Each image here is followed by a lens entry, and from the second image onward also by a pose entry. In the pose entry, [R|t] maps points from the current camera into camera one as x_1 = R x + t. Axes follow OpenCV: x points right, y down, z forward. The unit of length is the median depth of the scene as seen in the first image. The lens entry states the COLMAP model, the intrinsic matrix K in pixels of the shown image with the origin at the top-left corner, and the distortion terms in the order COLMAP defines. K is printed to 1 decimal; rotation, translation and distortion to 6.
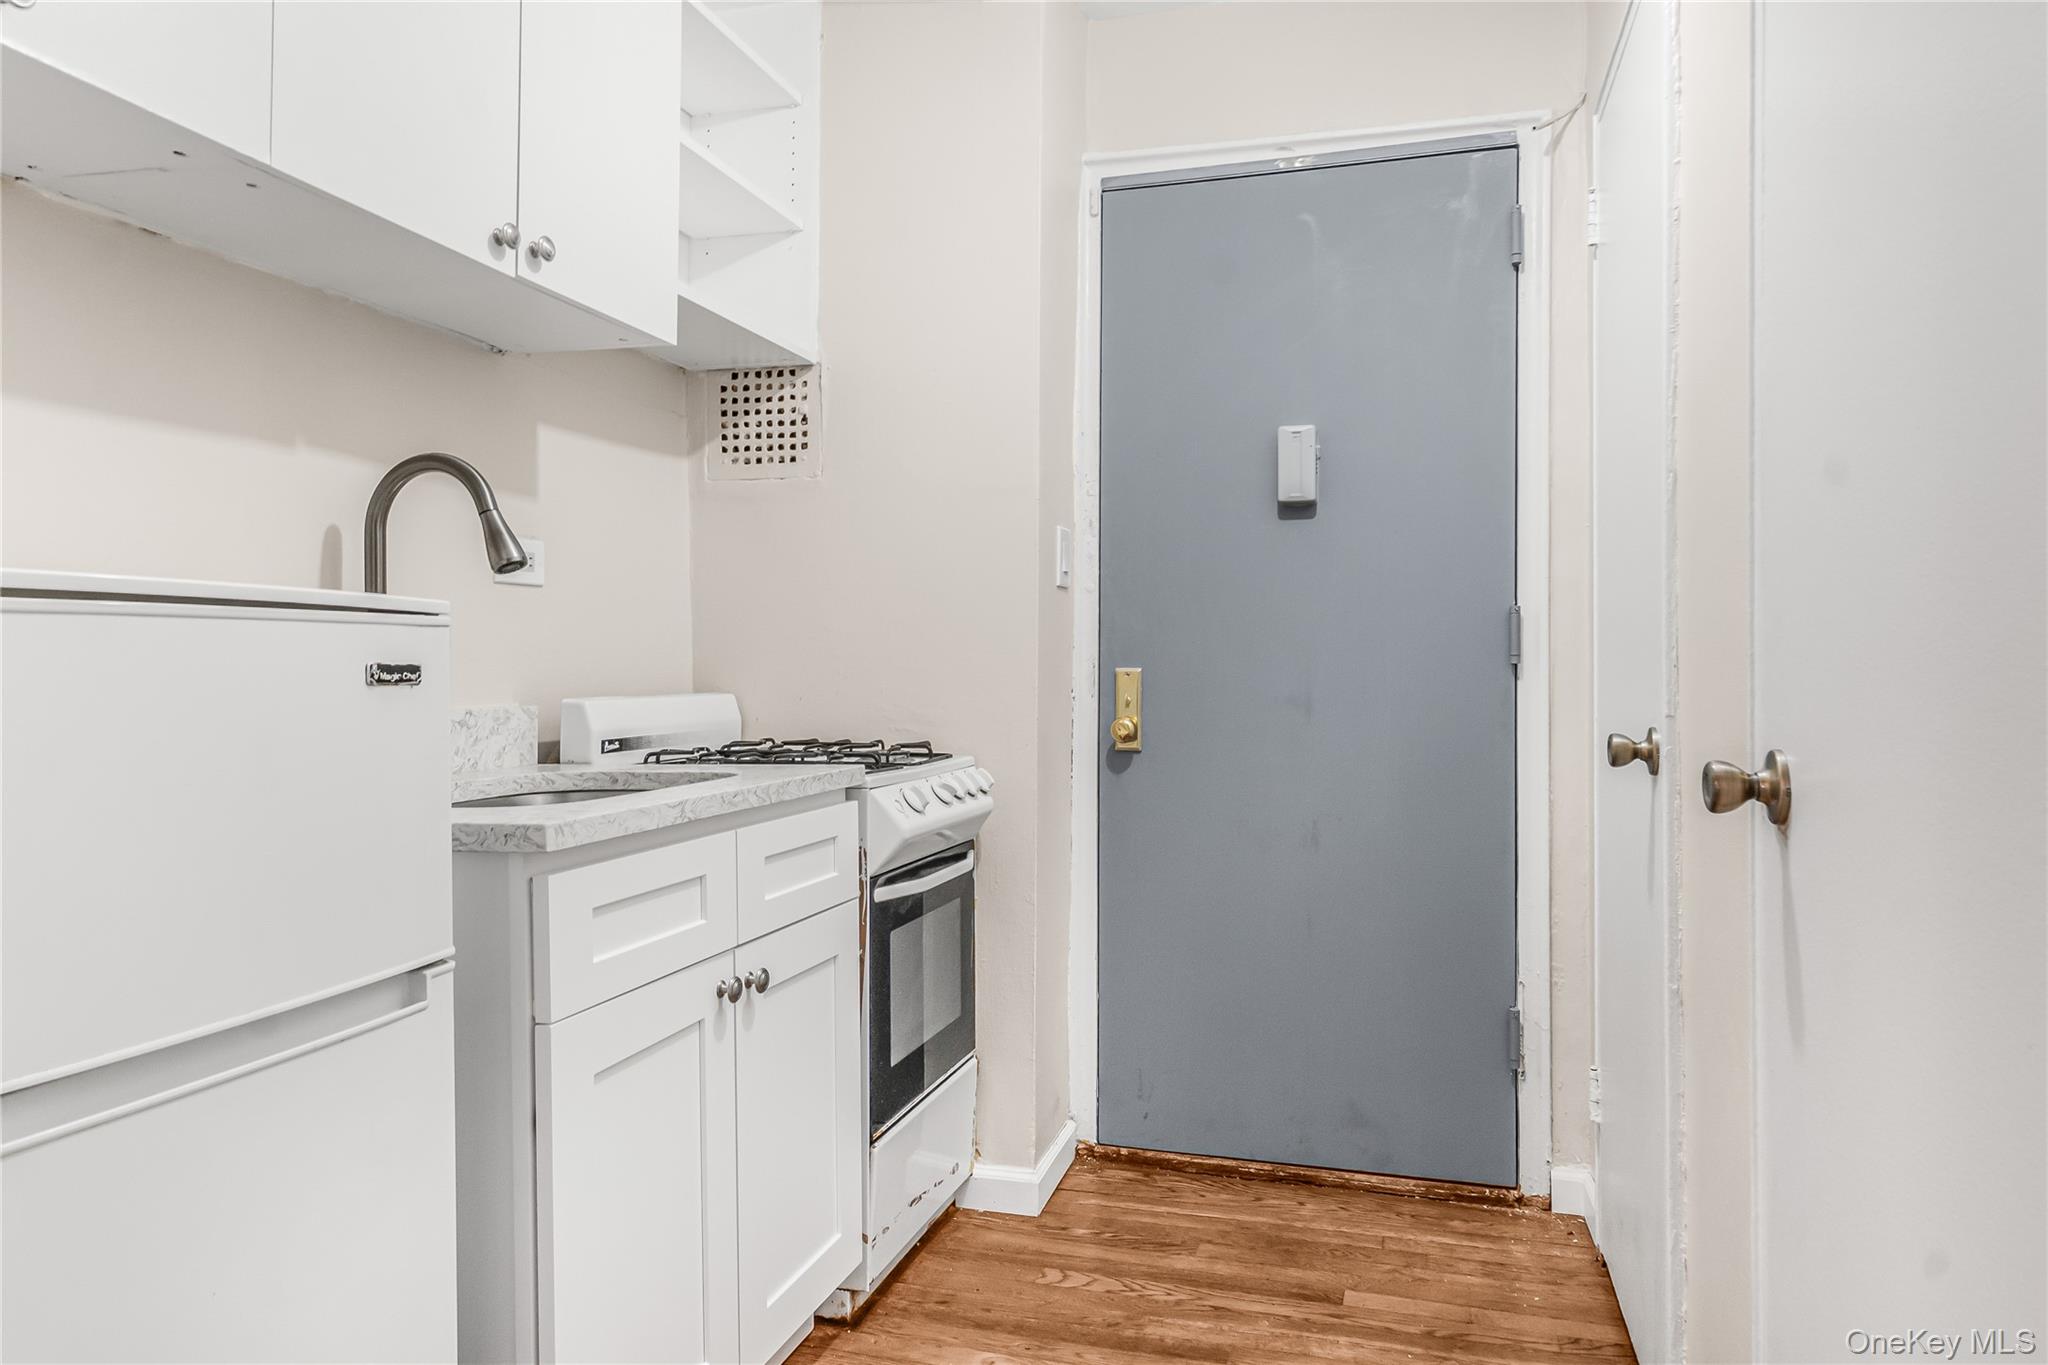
lens RADIAL K [[1336.4, 0, 1044.8], [0, 1336.4, 657.7], [0, 0, 1]] dist [0.009195, -0.003183]
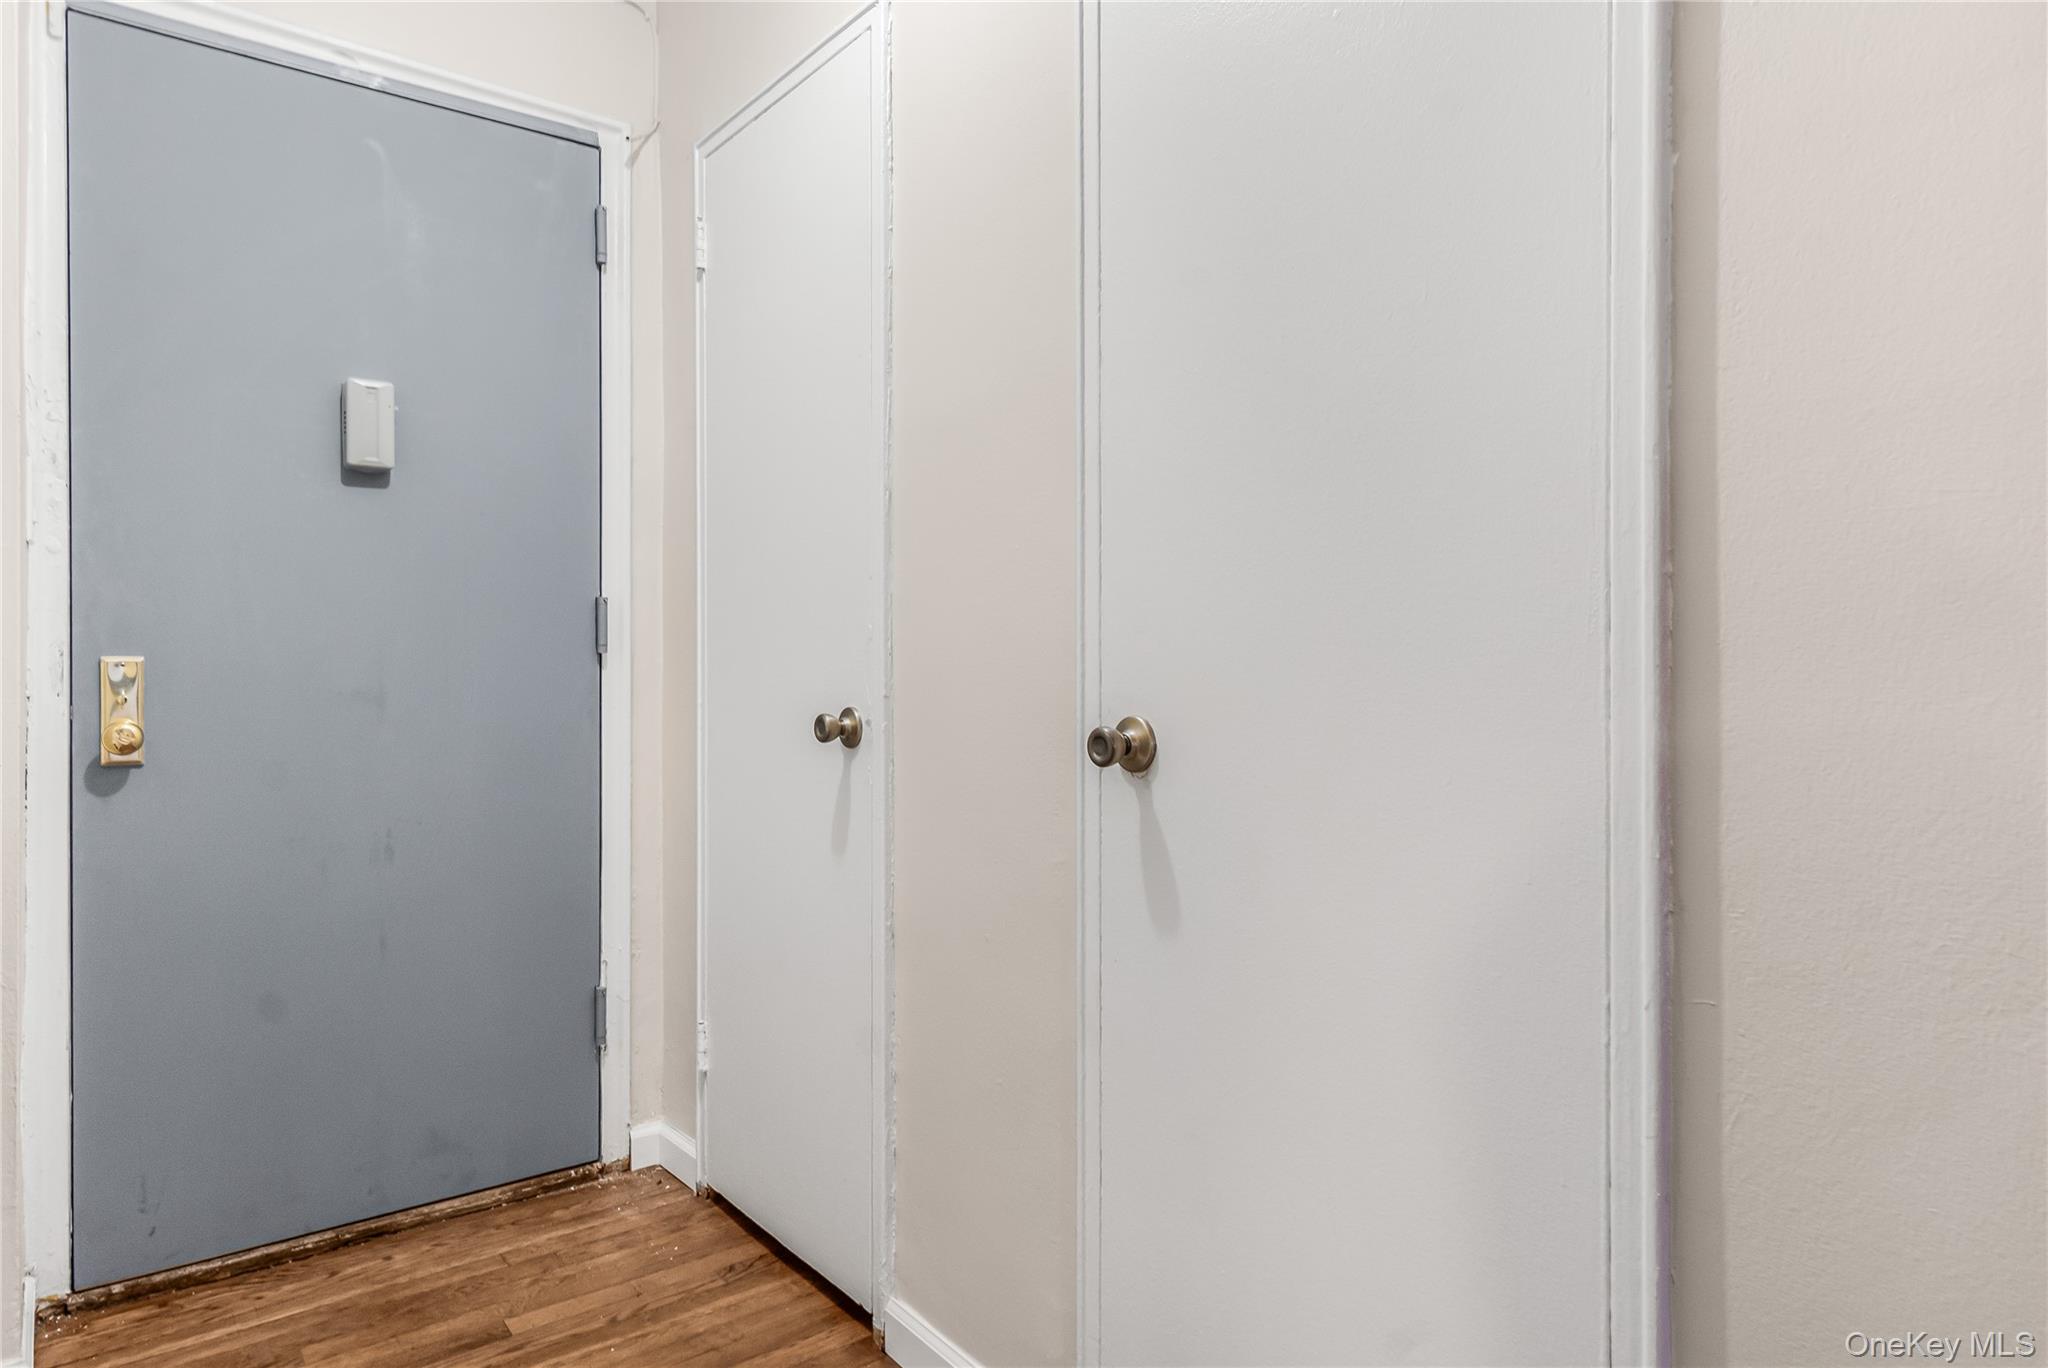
lens RADIAL K [[1246.2, 0, 1018.4], [0, 1246.2, 673.5], [0, 0, 1]] dist [0.009846, -0.005160]
pose [[0.565787, -0.006640, 0.824524, -0.257675], [-0.006238, 0.999904, 0.012333, 0.006187], [-0.824528, -0.012121, 0.565692, 0.190948]]
